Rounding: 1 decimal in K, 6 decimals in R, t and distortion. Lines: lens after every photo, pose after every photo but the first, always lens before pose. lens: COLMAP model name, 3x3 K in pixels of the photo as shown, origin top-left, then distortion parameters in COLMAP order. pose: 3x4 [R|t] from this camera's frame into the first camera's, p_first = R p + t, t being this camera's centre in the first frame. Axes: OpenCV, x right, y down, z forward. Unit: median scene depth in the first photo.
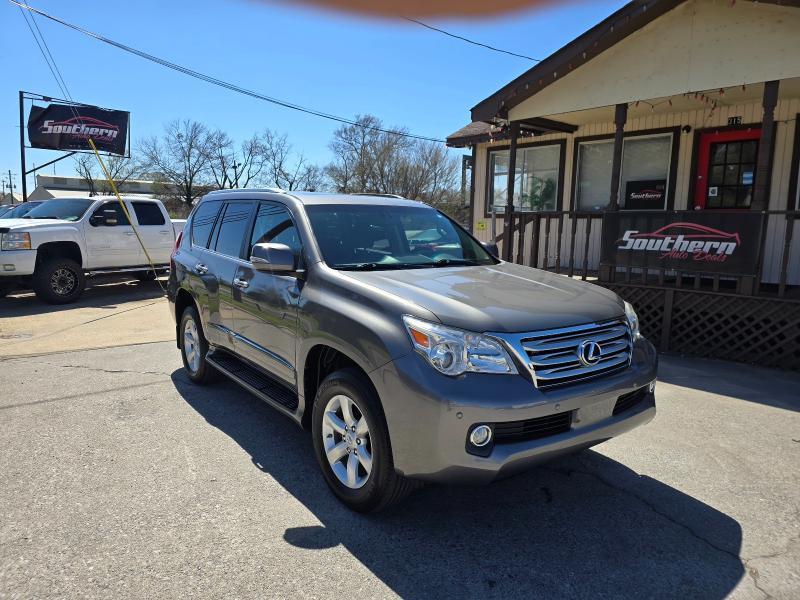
lens RADIAL K [[551.5, 0, 389.5], [0, 551.5, 297.0], [0, 0, 1]] dist [0.055511, -0.059689]
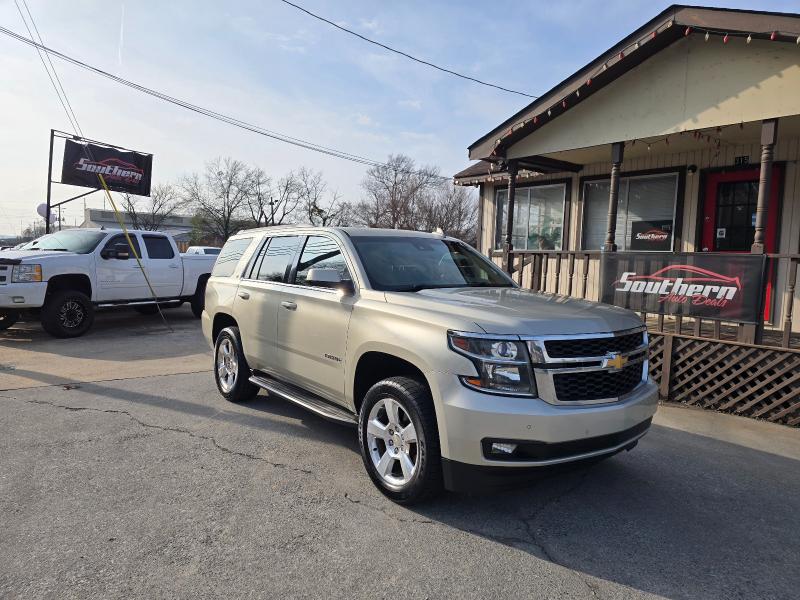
lens RADIAL K [[548.1, 0, 400.7], [0, 548.1, 296.0], [0, 0, 1]] dist [0.059413, -0.061570]
pose [[0.998765, 0.018562, -0.046079, 0.066266], [-0.021575, 0.997600, -0.065787, -0.005860], [0.044747, 0.066700, 0.996769, 0.029043]]
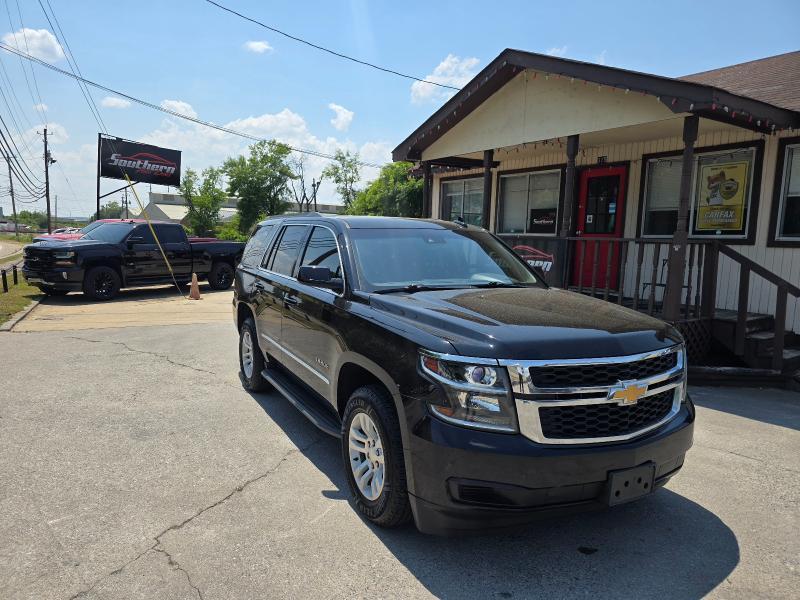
lens RADIAL K [[556.3, 0, 391.0], [0, 556.3, 304.7], [0, 0, 1]] dist [0.051665, -0.057620]
pose [[0.986032, 0.031260, -0.163598, 0.315549], [-0.033426, 0.999386, -0.010498, 0.016846], [0.163169, 0.015820, 0.986471, -0.205742]]
